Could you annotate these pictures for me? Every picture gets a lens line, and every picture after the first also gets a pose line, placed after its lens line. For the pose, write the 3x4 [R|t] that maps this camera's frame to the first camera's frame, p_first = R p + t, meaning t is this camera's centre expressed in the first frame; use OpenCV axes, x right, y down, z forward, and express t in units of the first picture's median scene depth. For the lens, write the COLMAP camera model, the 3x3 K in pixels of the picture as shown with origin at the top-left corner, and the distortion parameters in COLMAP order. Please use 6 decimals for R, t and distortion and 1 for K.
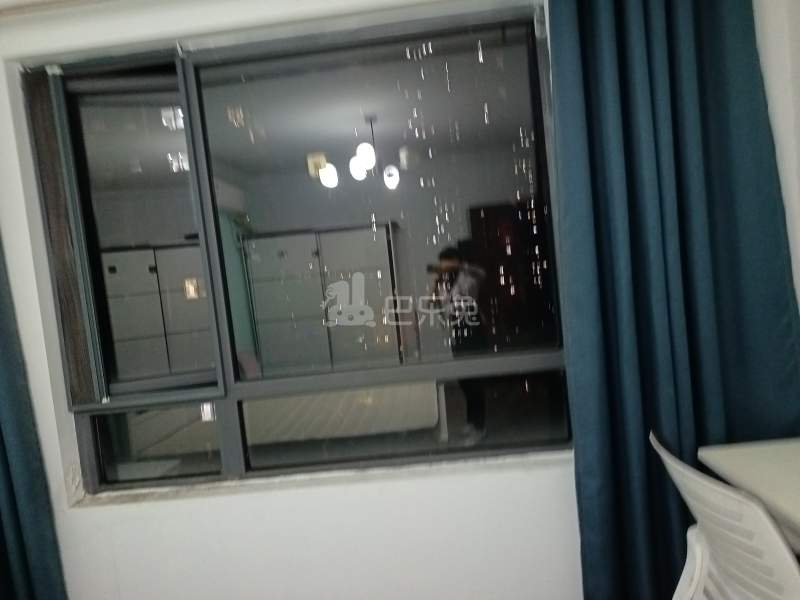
lens RADIAL K [[561.6, 0, 397.3], [0, 561.6, 305.9], [0, 0, 1]] dist [0.006885, 0.009637]
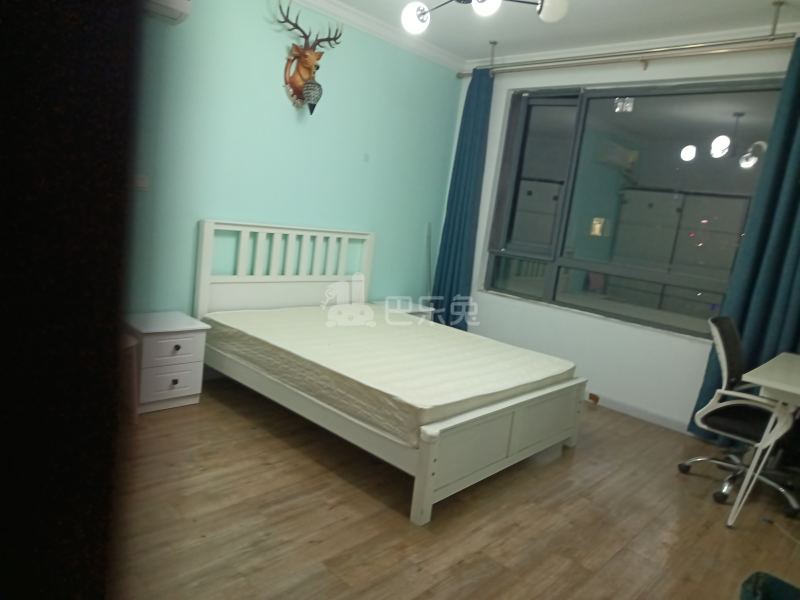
lens RADIAL K [[544.3, 0, 400.0], [0, 544.3, 300.0], [0, 0, 1]] dist [-0.009783, -0.003658]
pose [[0.739197, 0.305303, -0.600315, 0.503681], [-0.242980, 0.952212, 0.185075, 0.059778], [0.628132, 0.009058, 0.778054, -0.875332]]
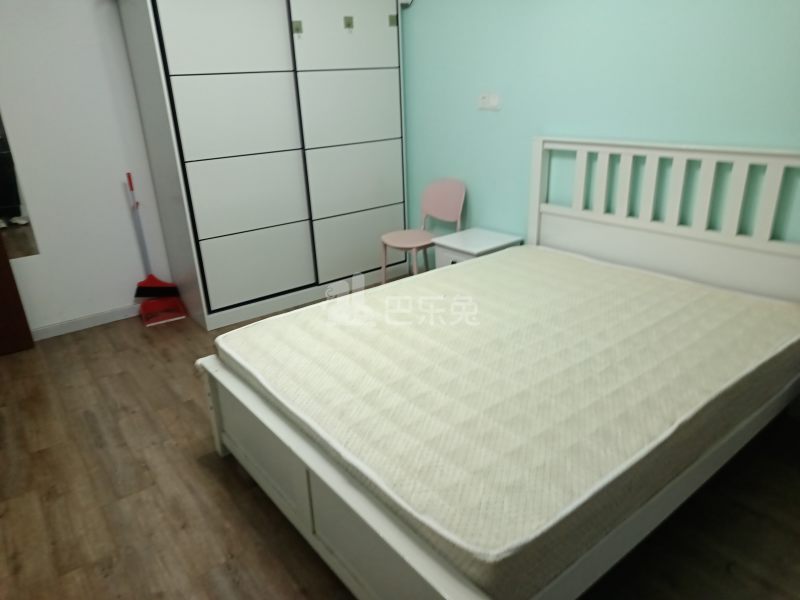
lens RADIAL K [[561.6, 0, 397.3], [0, 561.6, 305.9], [0, 0, 1]] dist [0.006885, 0.009637]
pose [[-0.747238, 0.374923, -0.548698, 0.283361], [0.086316, 0.873420, 0.479256, -0.059134], [0.658928, 0.310757, -0.685014, 0.718400]]
